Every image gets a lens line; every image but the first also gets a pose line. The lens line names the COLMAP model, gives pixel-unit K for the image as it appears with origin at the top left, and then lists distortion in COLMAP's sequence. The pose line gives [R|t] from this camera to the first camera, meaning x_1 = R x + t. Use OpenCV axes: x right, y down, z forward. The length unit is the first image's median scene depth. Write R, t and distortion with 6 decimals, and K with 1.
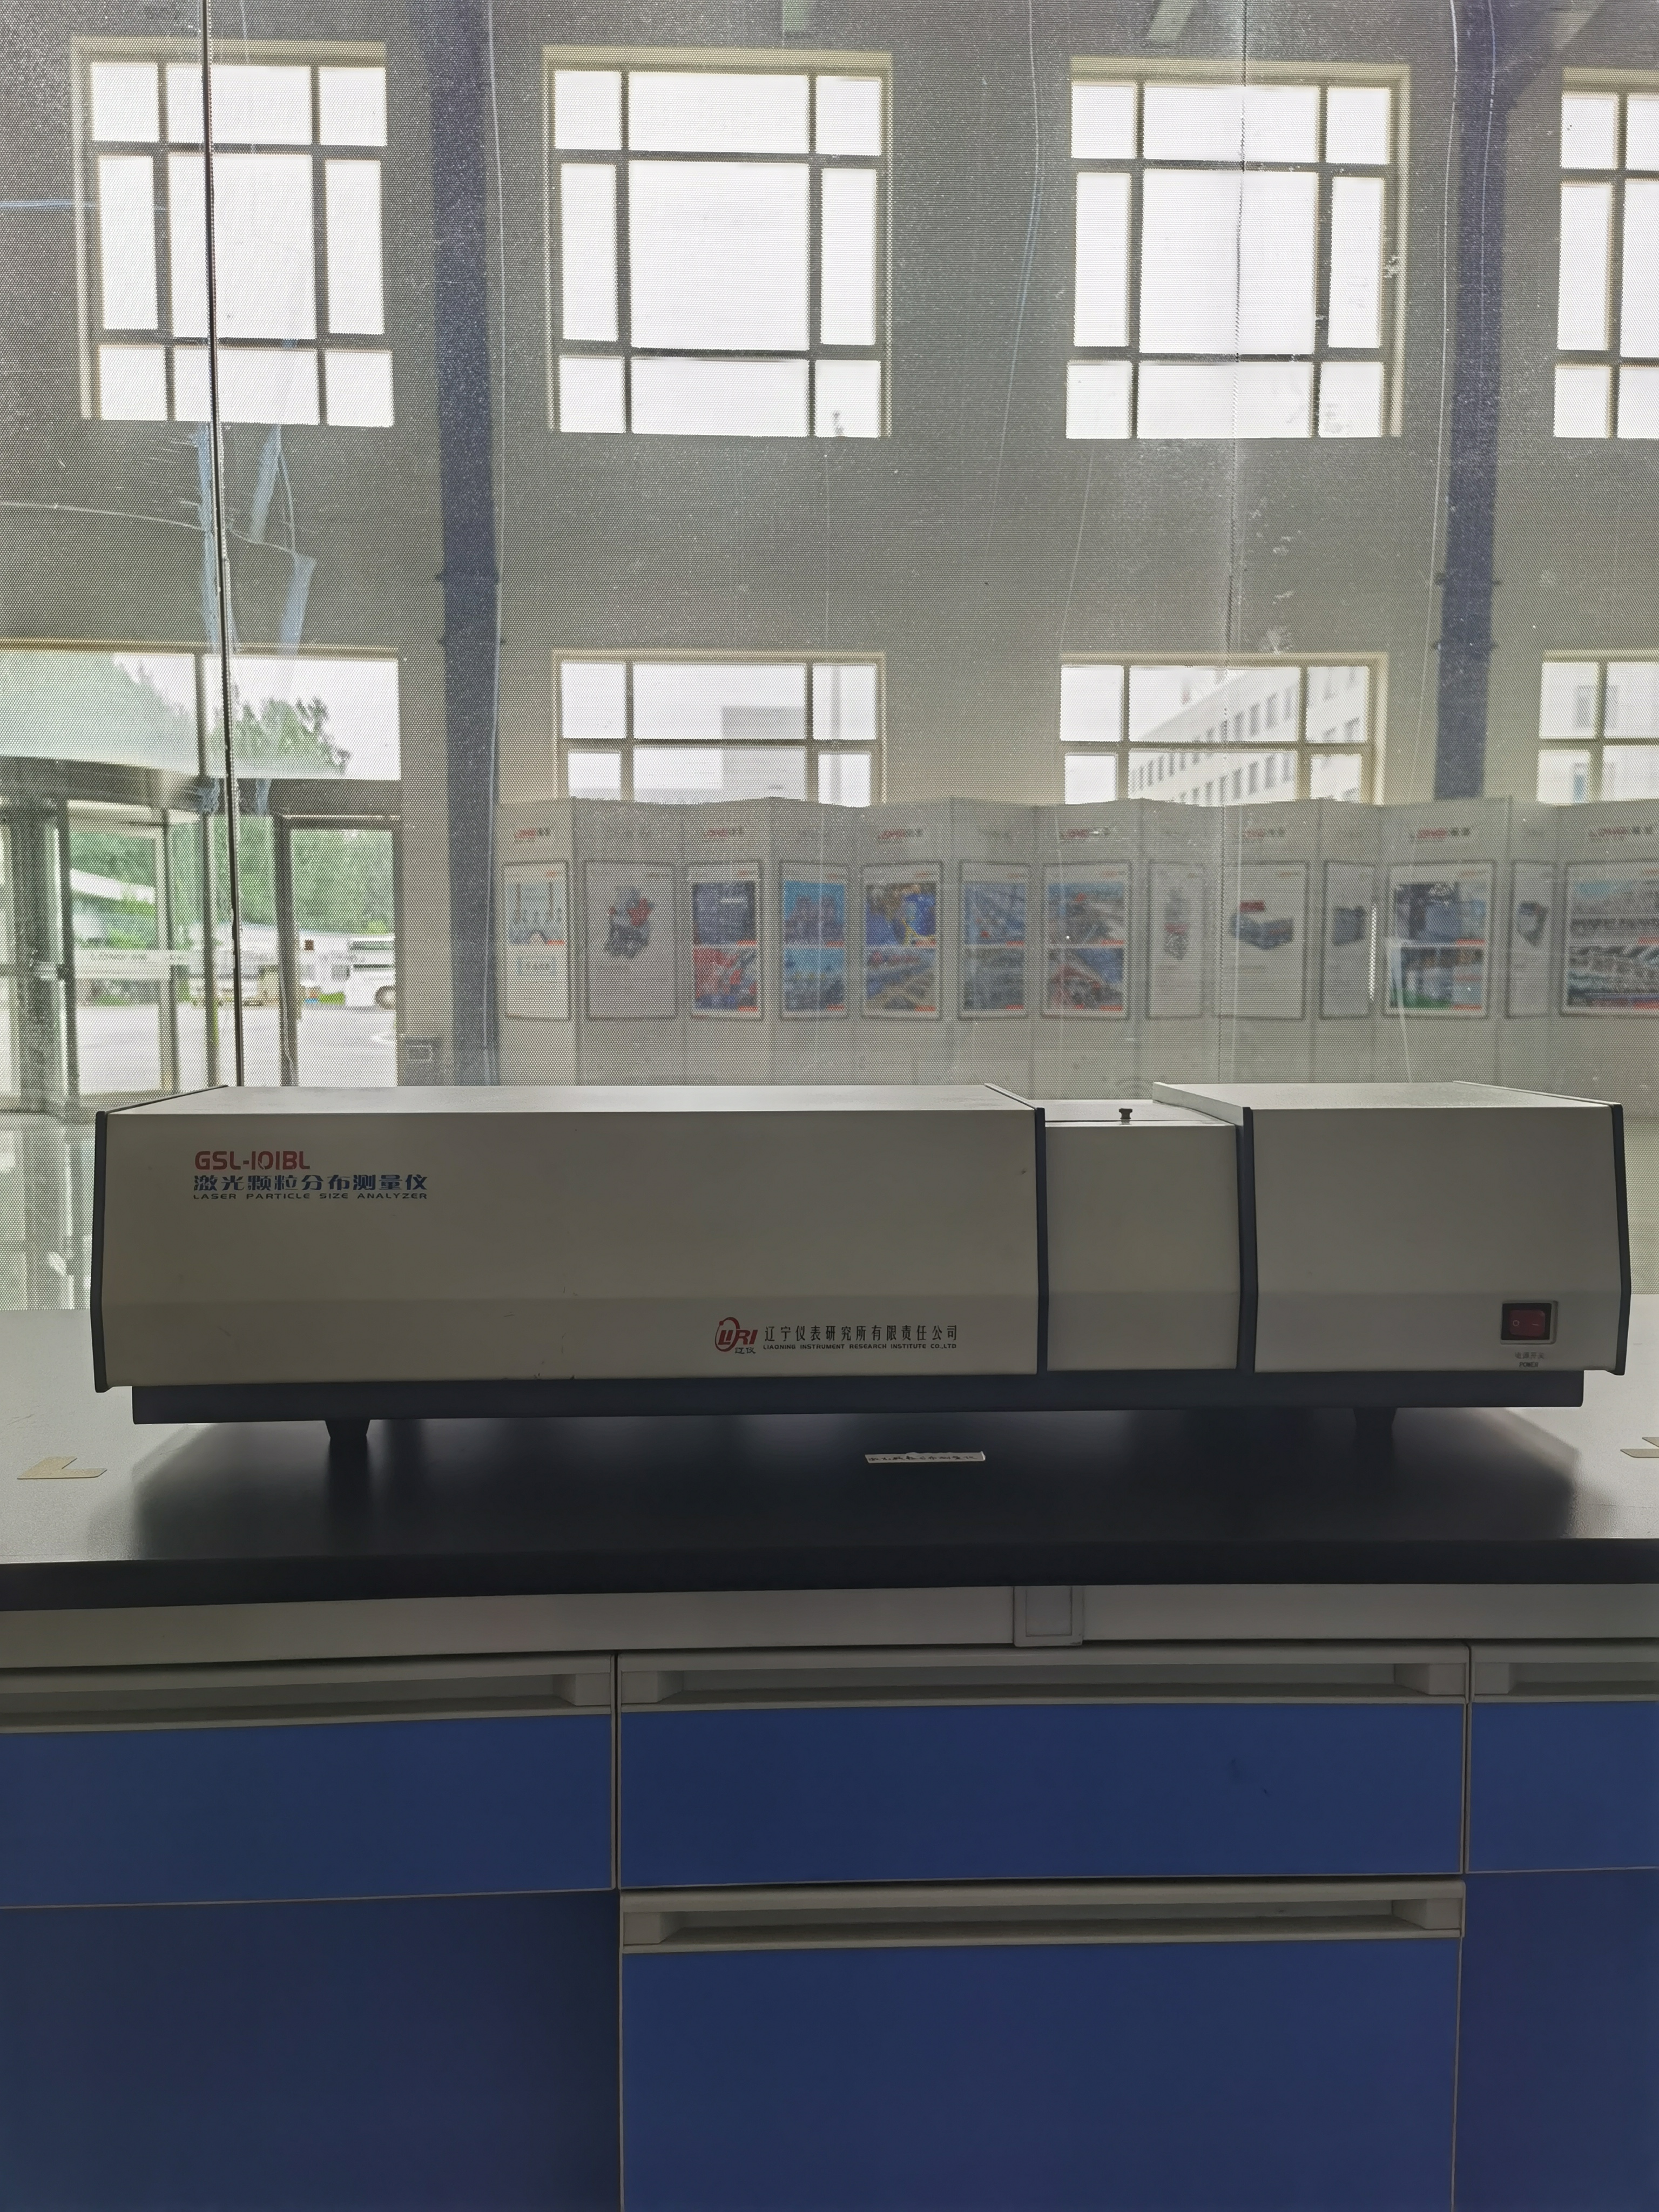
lens RADIAL K [[1743.3, 0, 829.5], [0, 1743.3, 1106.0], [0, 0, 1]] dist [0.136267, -0.184375]
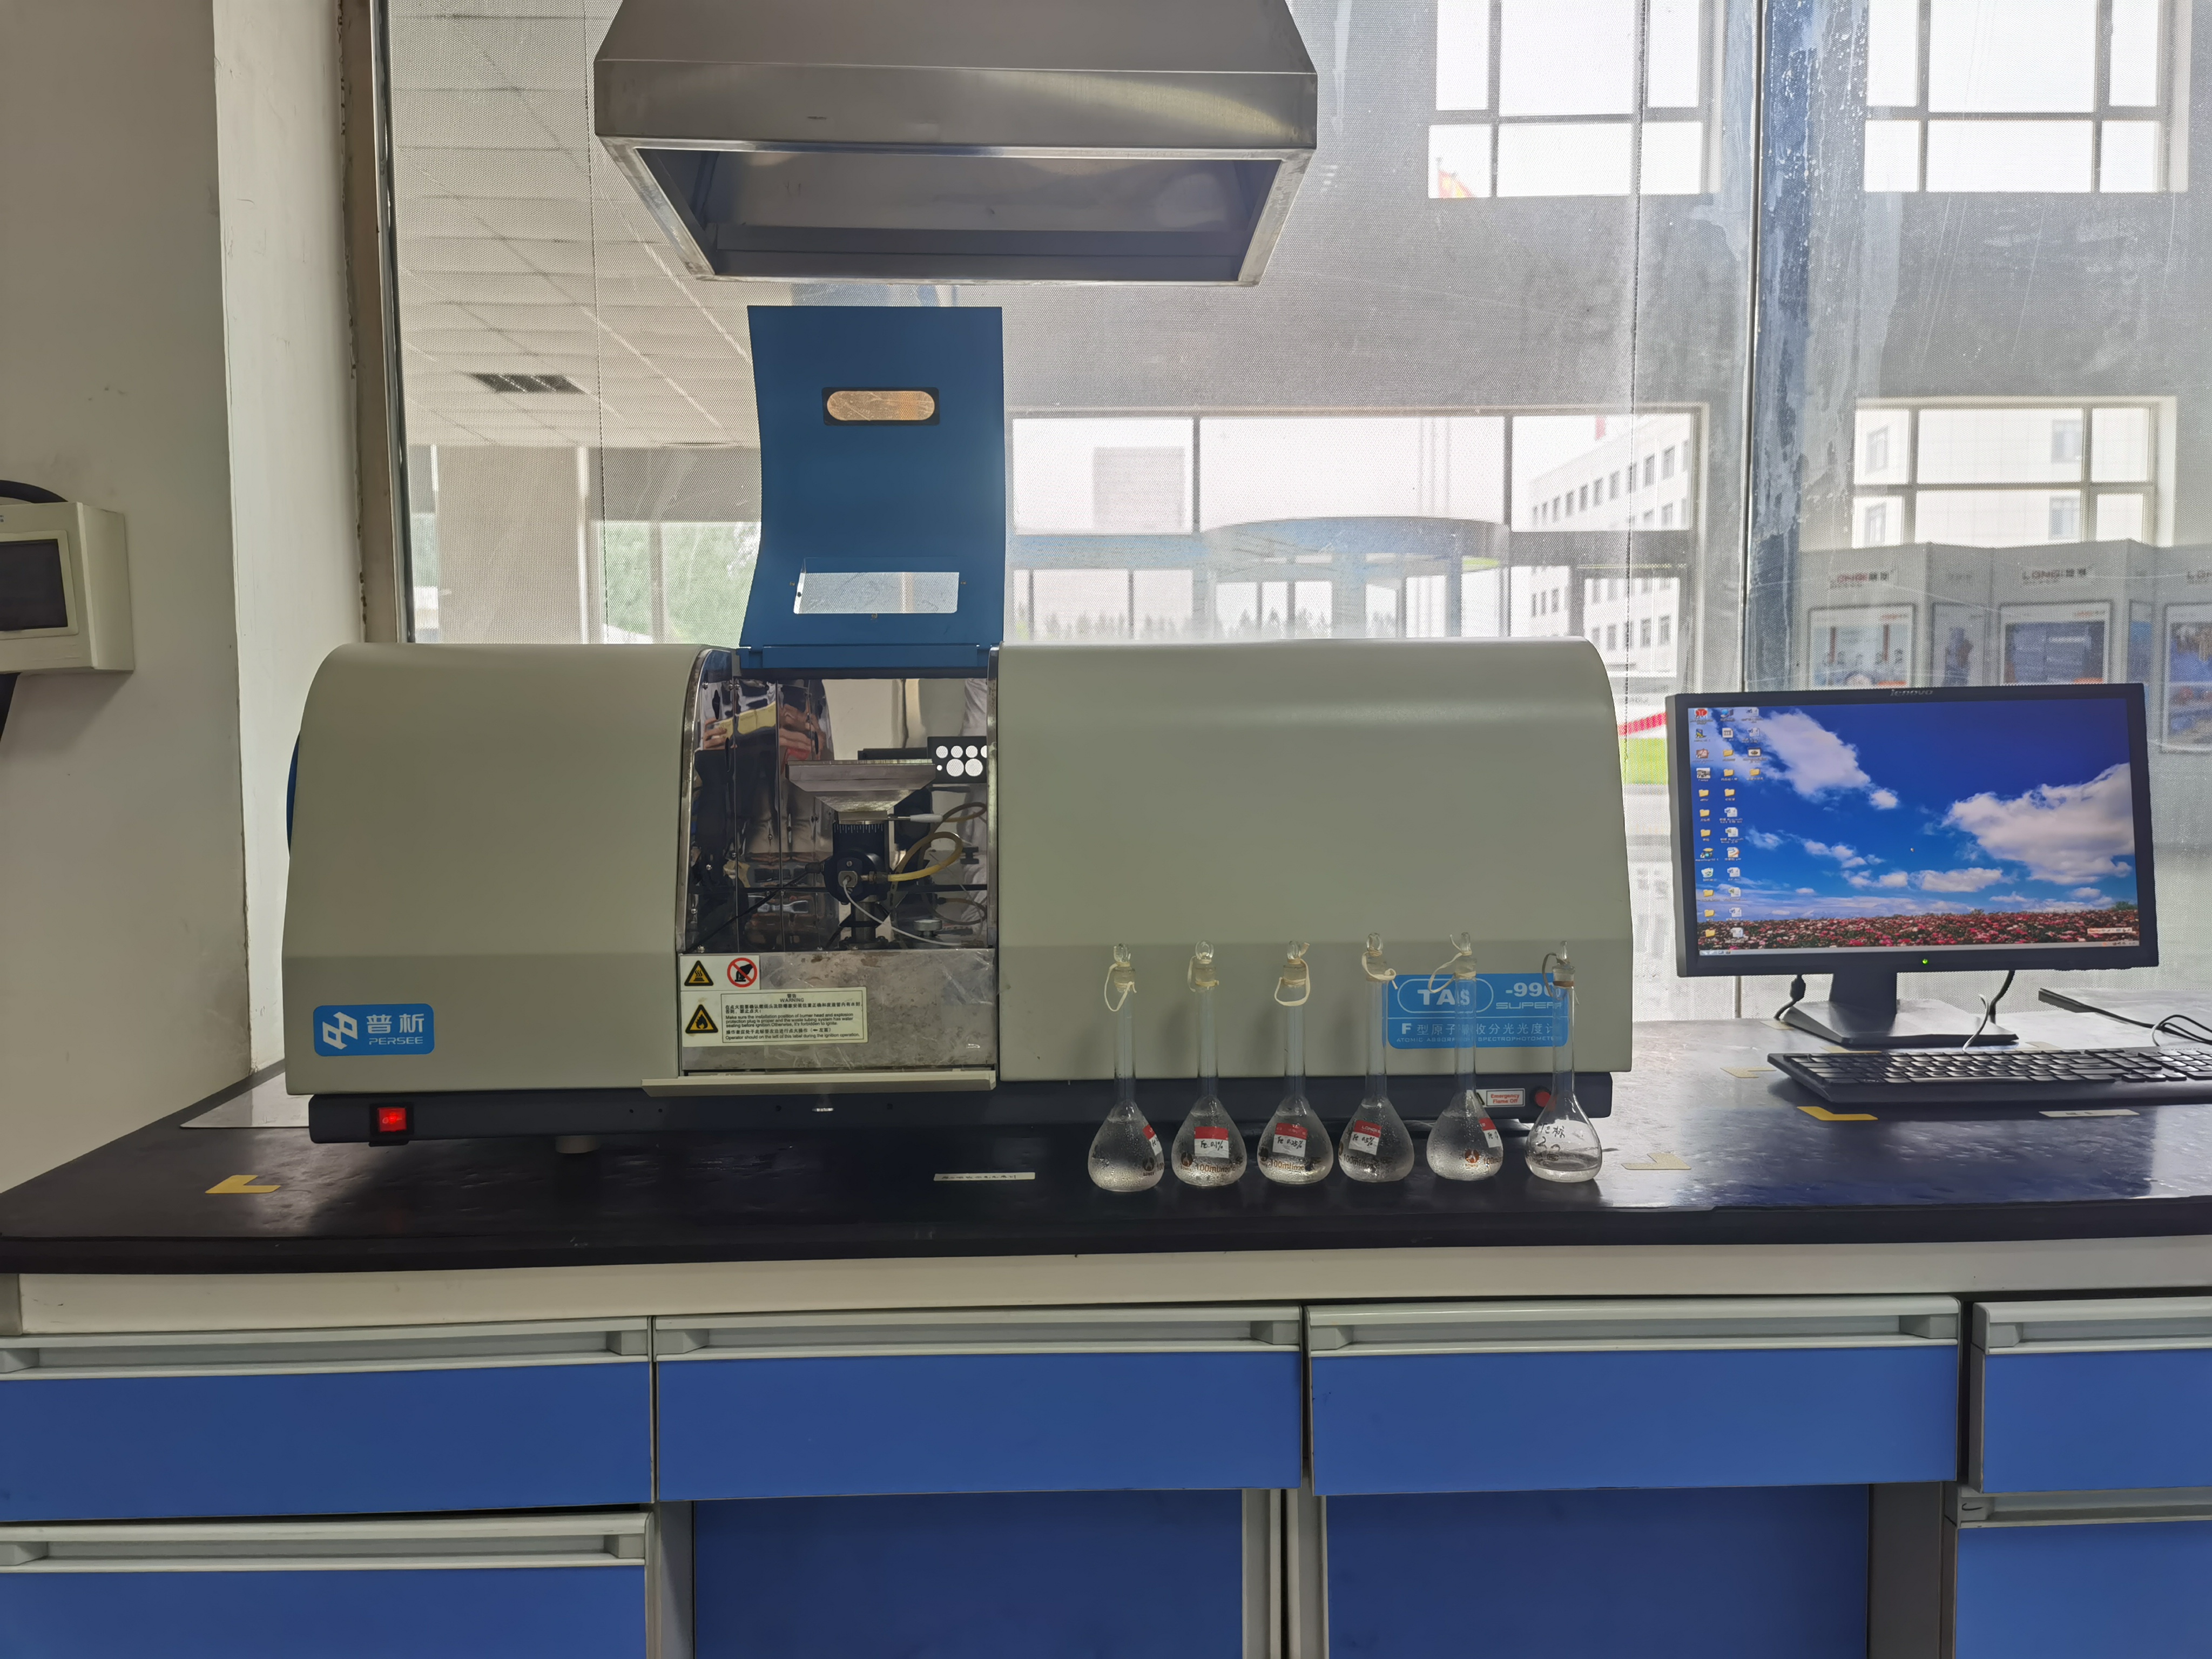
lens RADIAL K [[1743.3, 0, 1106.6], [0, 1743.3, 776.0], [0, 0, 1]] dist [0.136267, -0.184375]
pose [[0.999932, -0.010706, -0.004678, -0.287699], [0.010480, 0.998888, -0.045971, 0.000725], [0.005165, 0.045919, 0.998932, -0.010522]]
